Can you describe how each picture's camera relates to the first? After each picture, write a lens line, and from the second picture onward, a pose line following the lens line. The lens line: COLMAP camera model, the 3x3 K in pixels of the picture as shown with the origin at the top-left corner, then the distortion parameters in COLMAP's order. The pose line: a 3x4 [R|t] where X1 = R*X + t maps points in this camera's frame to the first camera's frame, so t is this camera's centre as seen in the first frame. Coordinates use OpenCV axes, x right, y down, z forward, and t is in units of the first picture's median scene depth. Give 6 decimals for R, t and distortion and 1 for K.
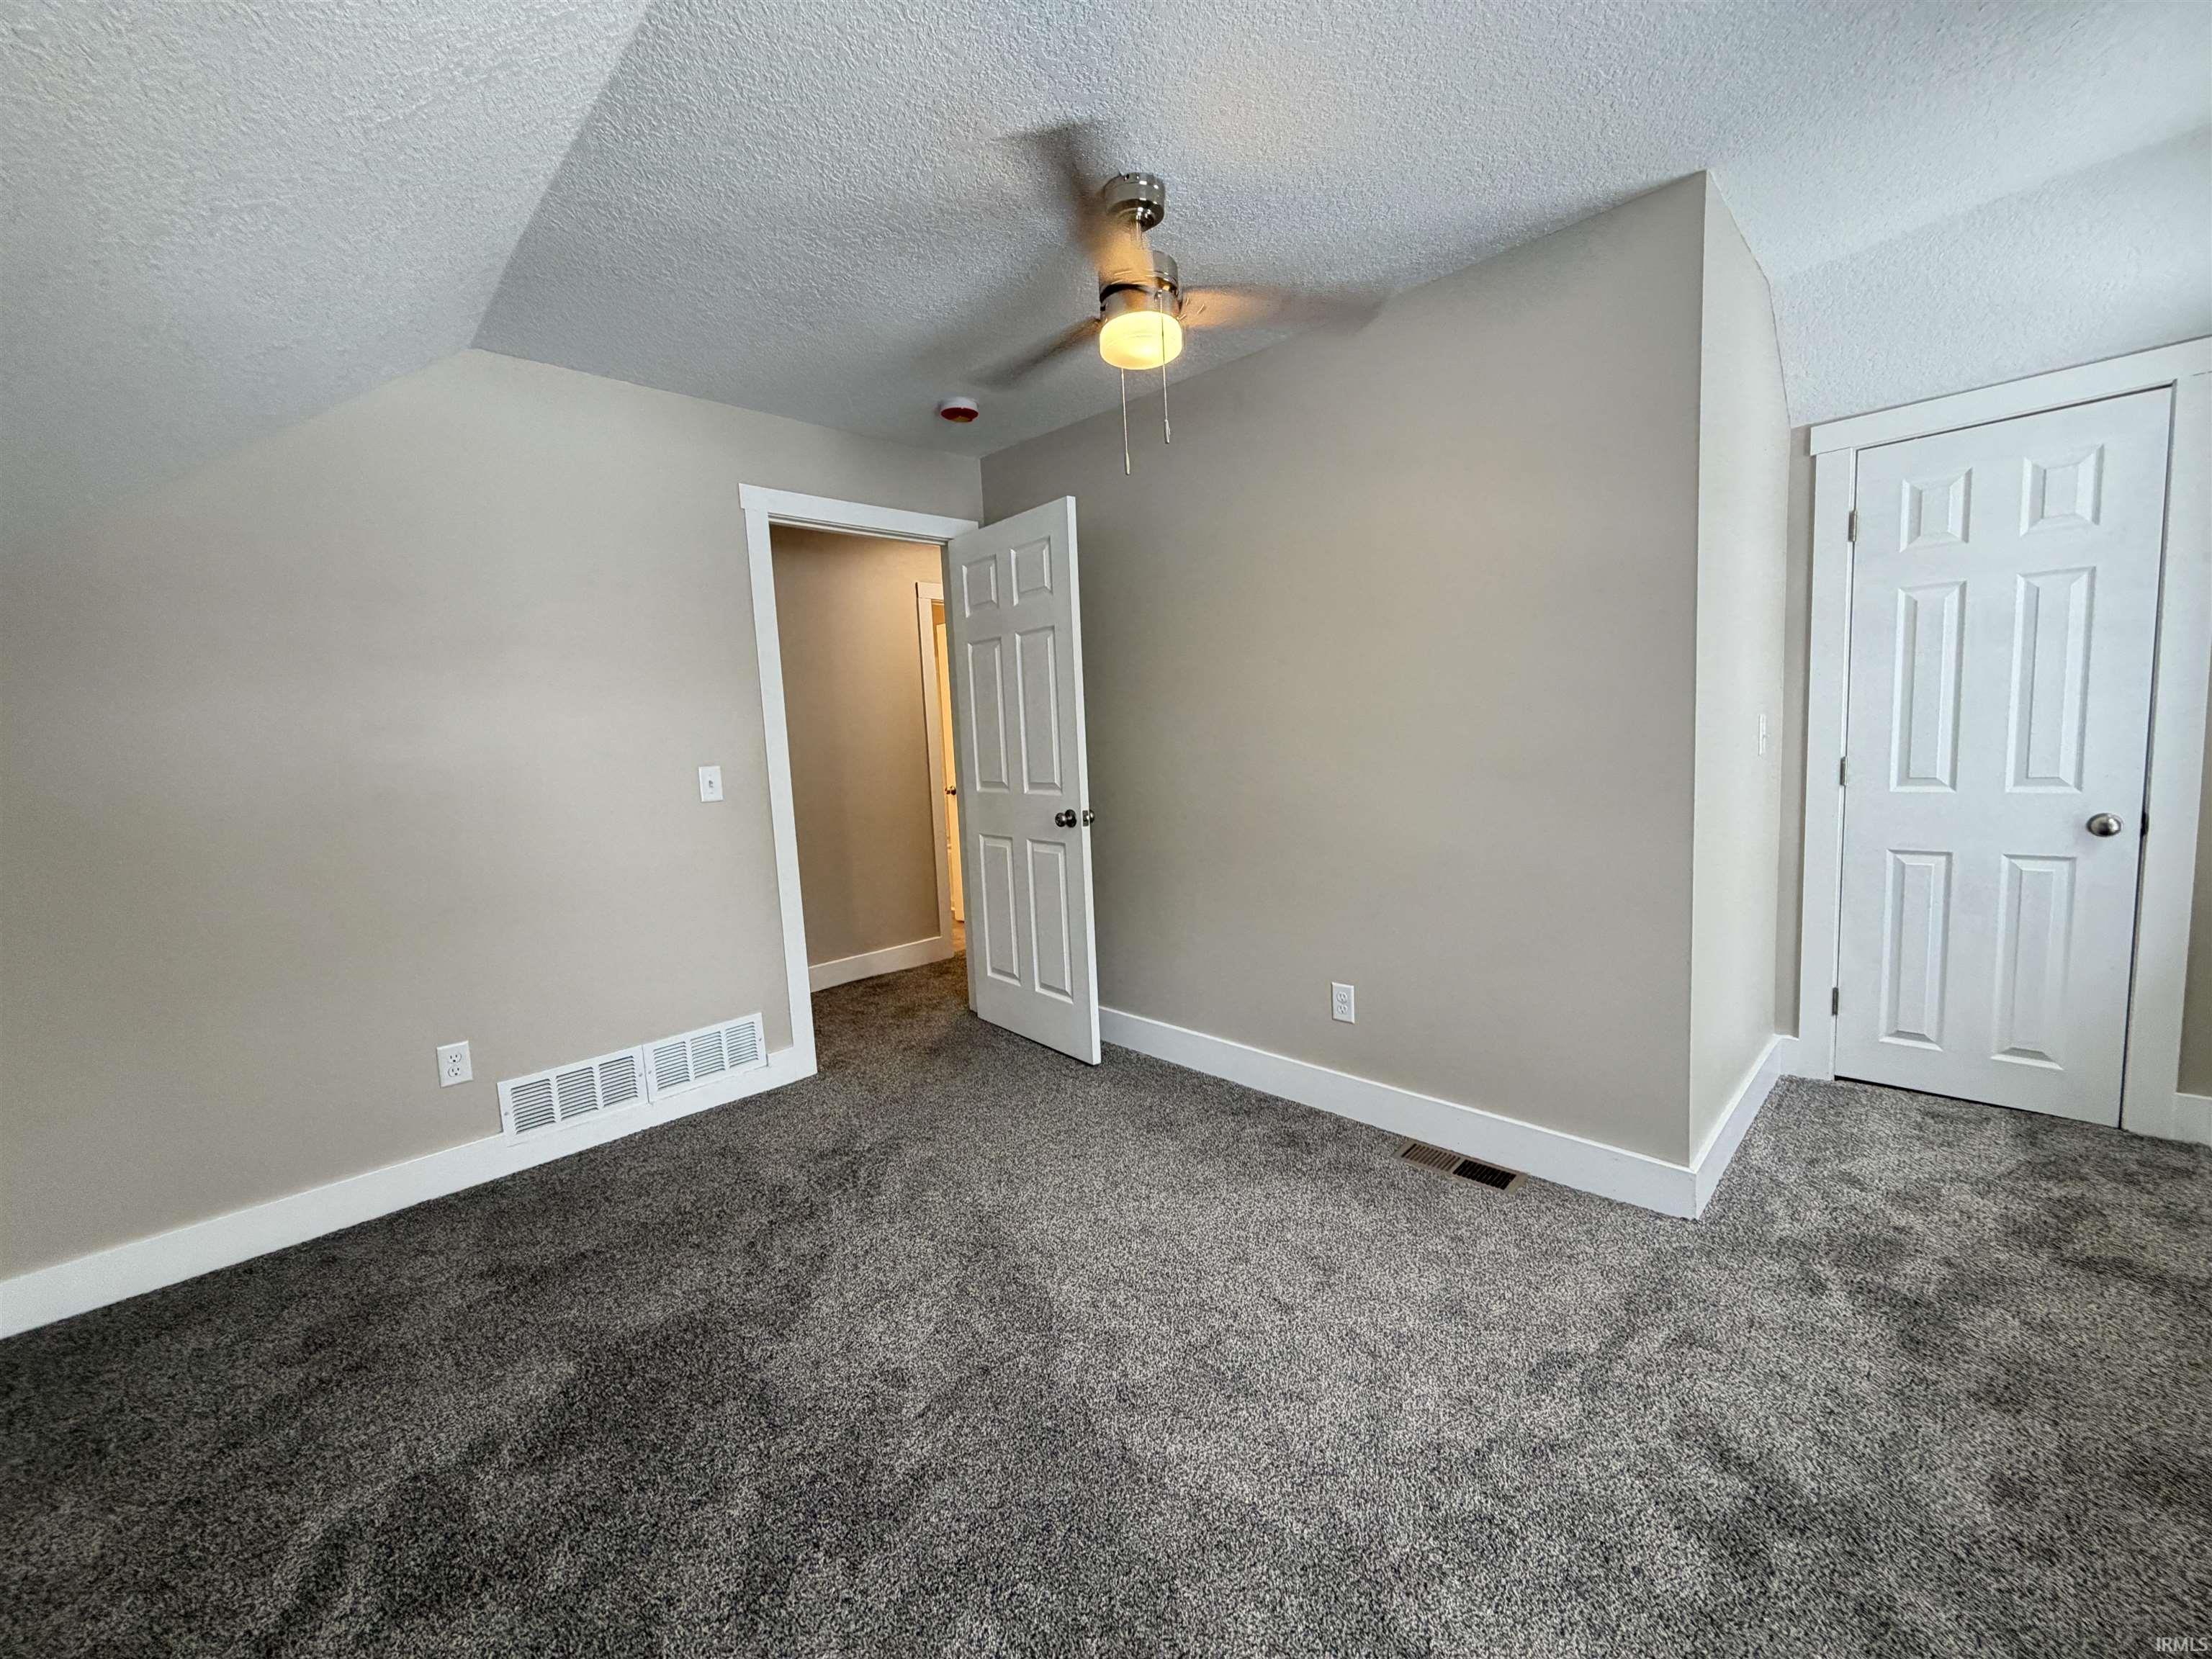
lens RADIAL K [[881.4, 0, 1099.2], [0, 881.4, 831.7], [0, 0, 1]] dist [0.000627, -0.000119]
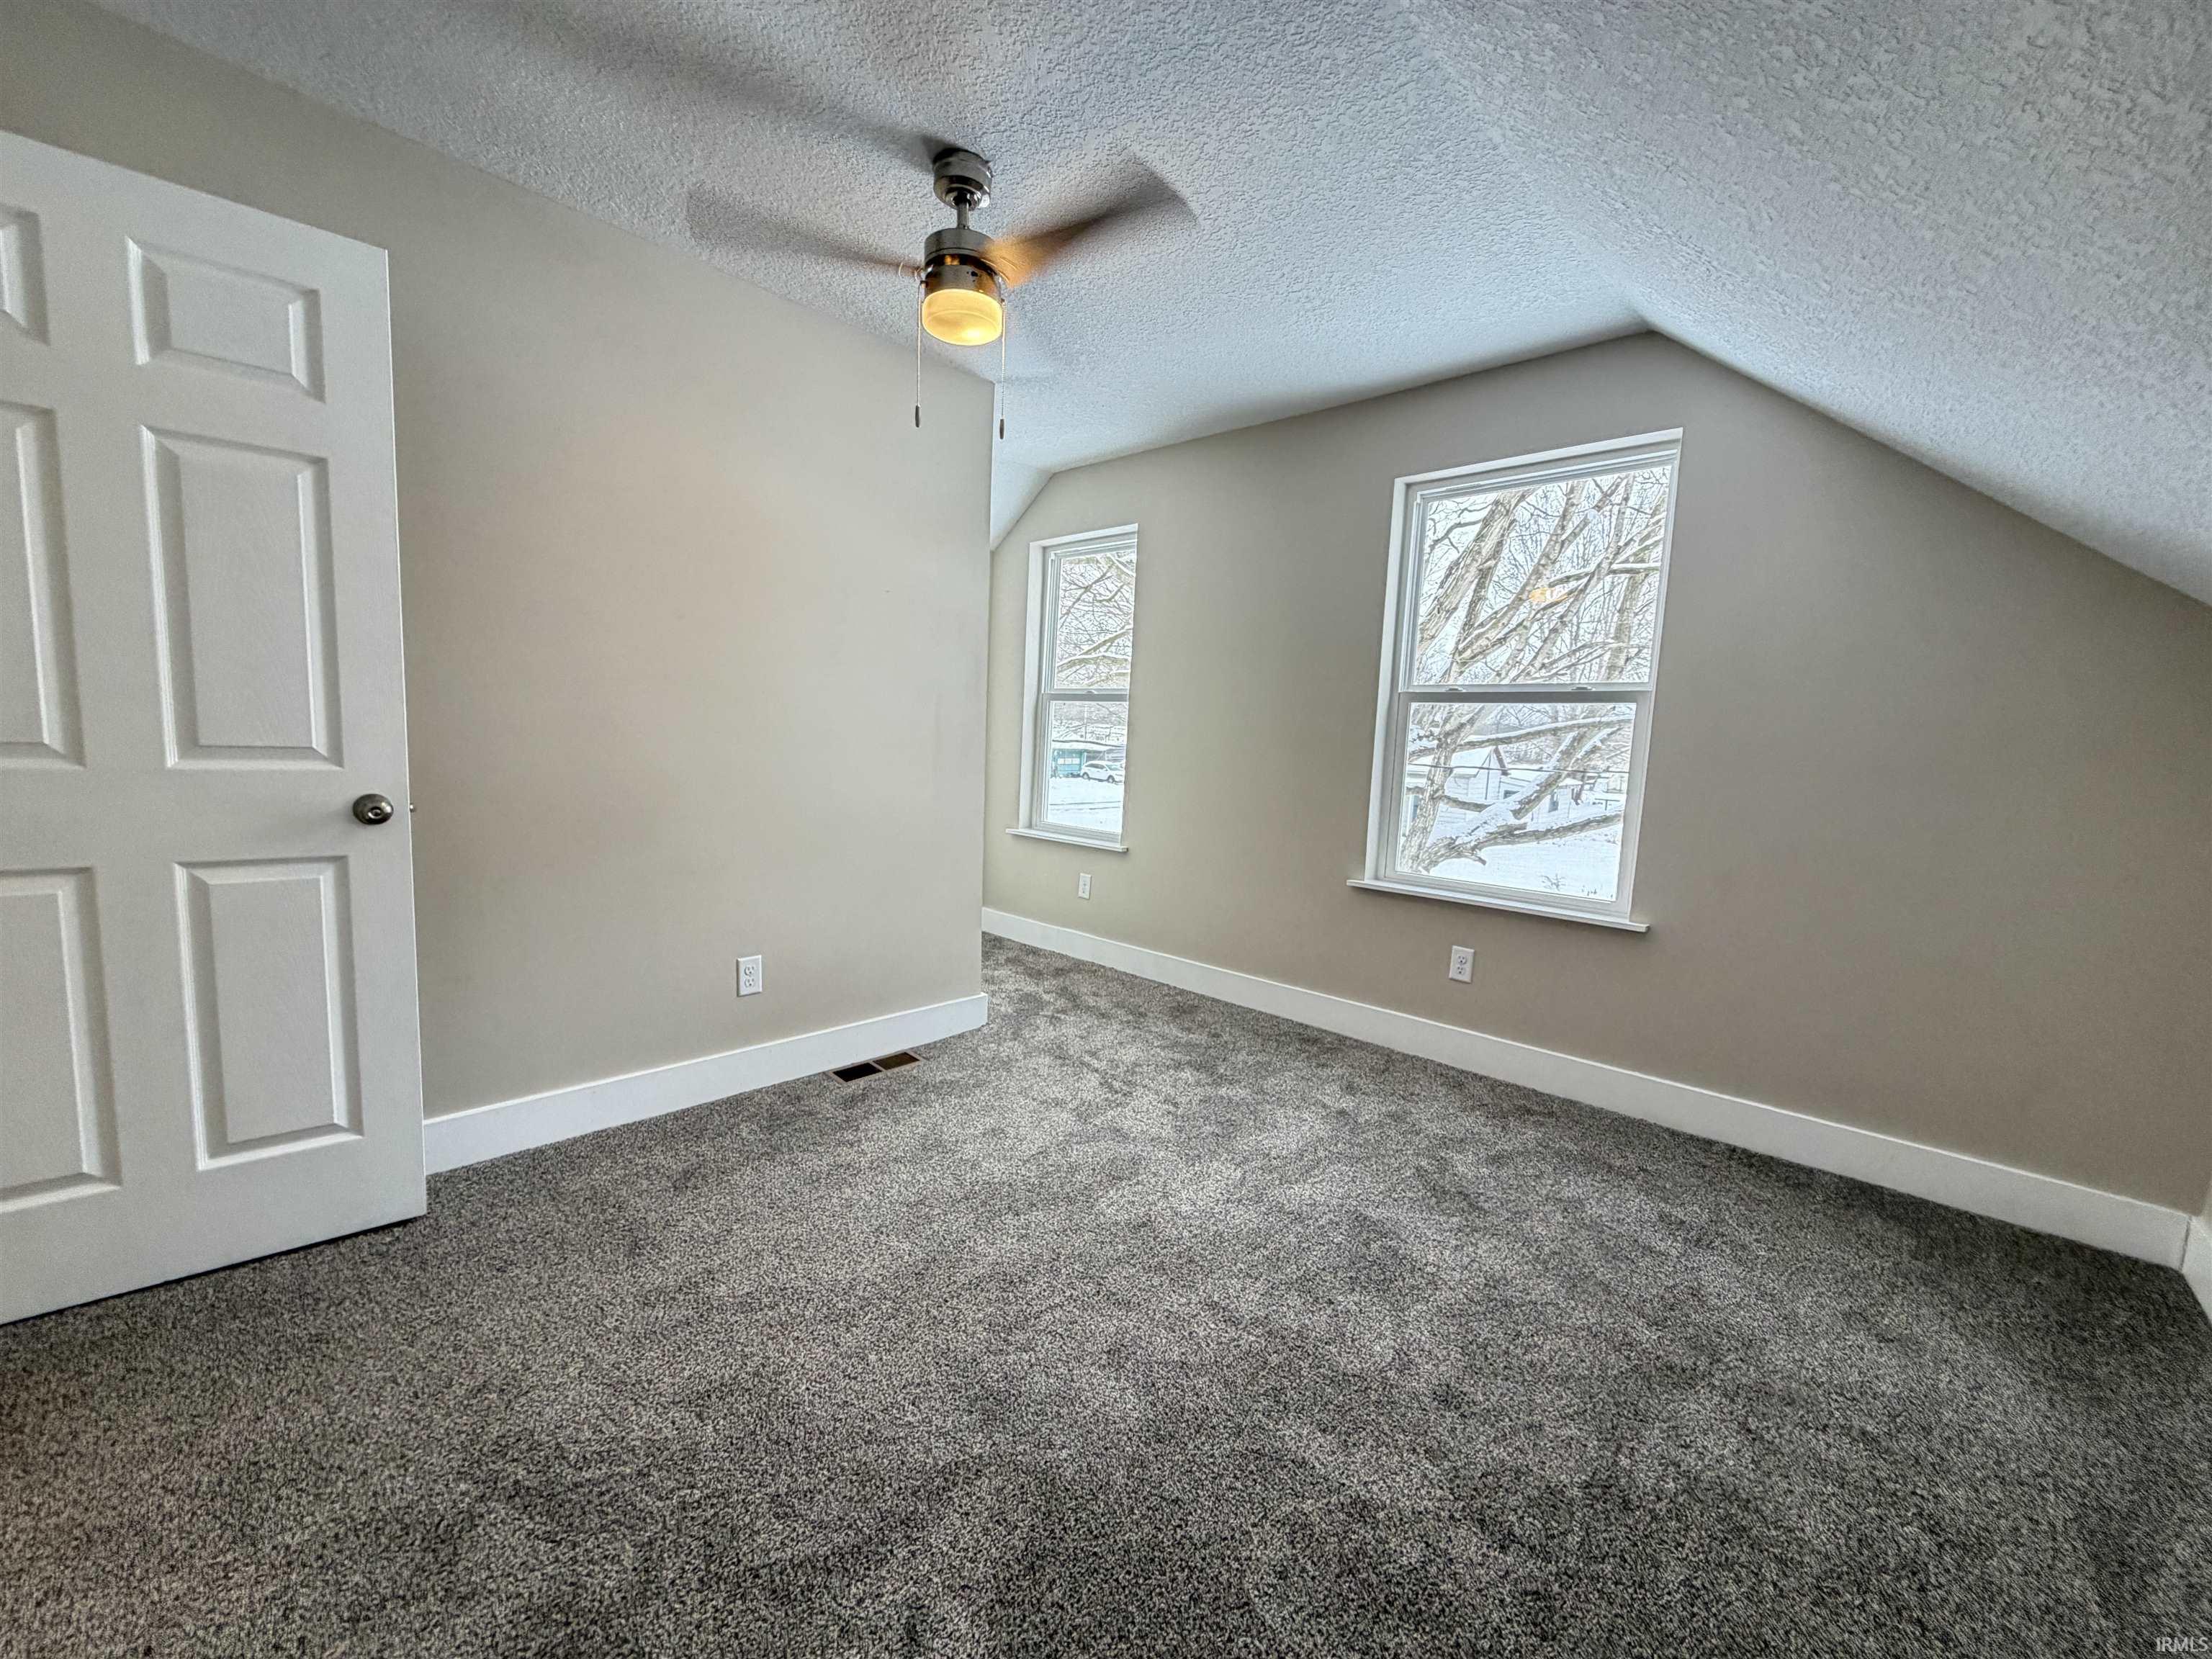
lens RADIAL K [[881.4, 0, 1099.2], [0, 881.4, 831.7], [0, 0, 1]] dist [0.000627, -0.000119]
pose [[-0.033379, -0.071546, 0.996879, -0.840316], [0.062799, 0.995313, 0.073536, -0.017532], [-0.997468, 0.065058, -0.028729, 0.737570]]
